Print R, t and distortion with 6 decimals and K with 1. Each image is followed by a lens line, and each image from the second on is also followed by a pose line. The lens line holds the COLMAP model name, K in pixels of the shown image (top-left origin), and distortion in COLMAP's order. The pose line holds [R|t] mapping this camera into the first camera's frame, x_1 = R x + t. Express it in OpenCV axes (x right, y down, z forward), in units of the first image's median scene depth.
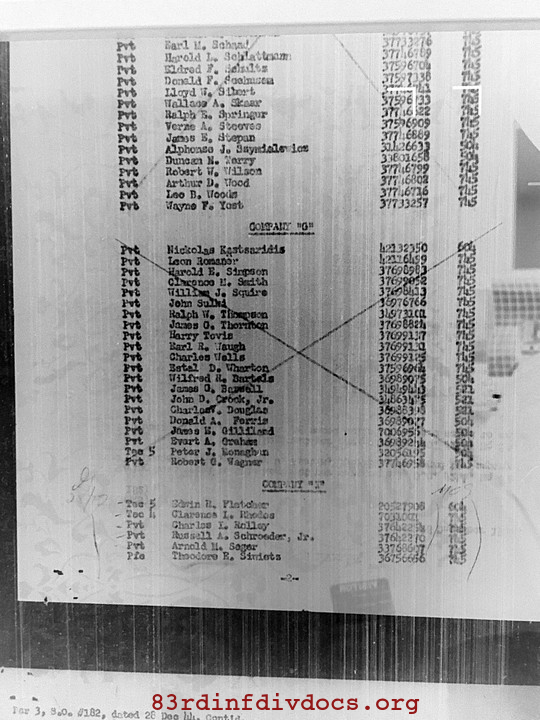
lens RADIAL K [[607.0, 0, 272.8], [0, 607.0, 368.2], [0, 0, 1]] dist [0.065887, -0.093917]
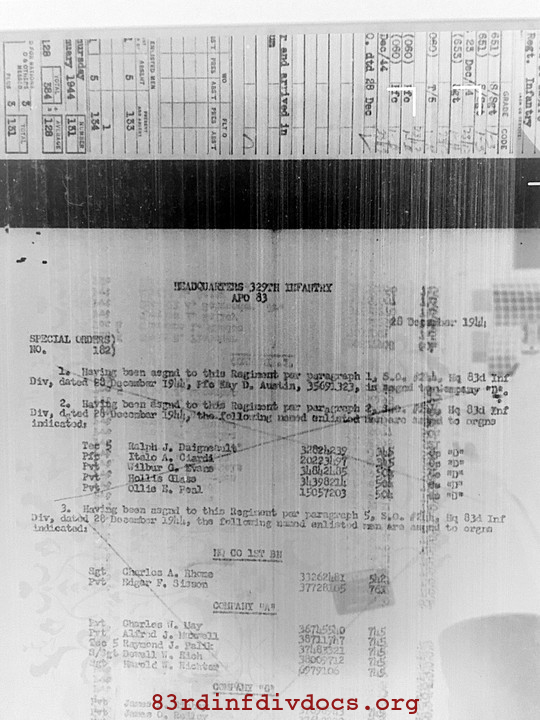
lens RADIAL K [[607.0, 0, 265.0], [0, 607.0, 358.0], [0, 0, 1]] dist [0.065887, -0.093917]
pose [[0.999853, -0.000772, -0.017123, 0.028428], [0.000662, 0.999979, -0.006452, -4.467529], [0.017128, 0.006439, 0.999833, -0.319462]]
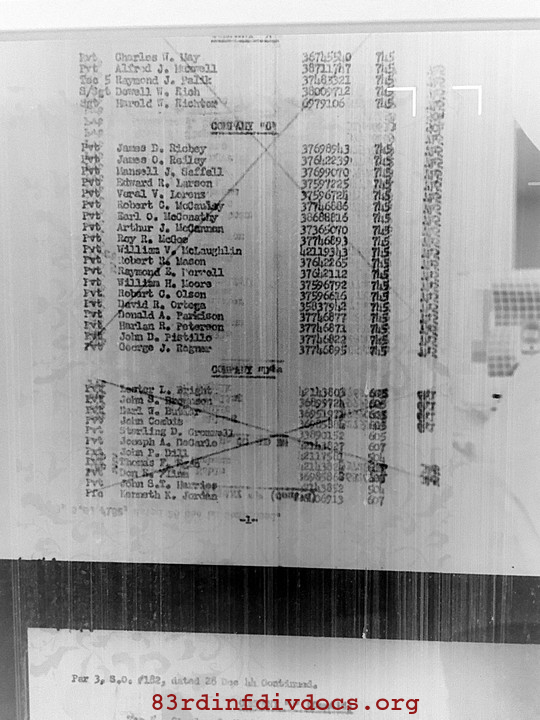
lens RADIAL K [[607.0, 0, 267.1], [0, 607.0, 362.1], [0, 0, 1]] dist [0.065887, -0.093917]
pose [[0.999949, -0.001720, -0.009979, -0.000698], [0.001573, 0.999891, -0.014654, -1.018254], [0.010003, 0.014638, 0.999843, -0.071029]]
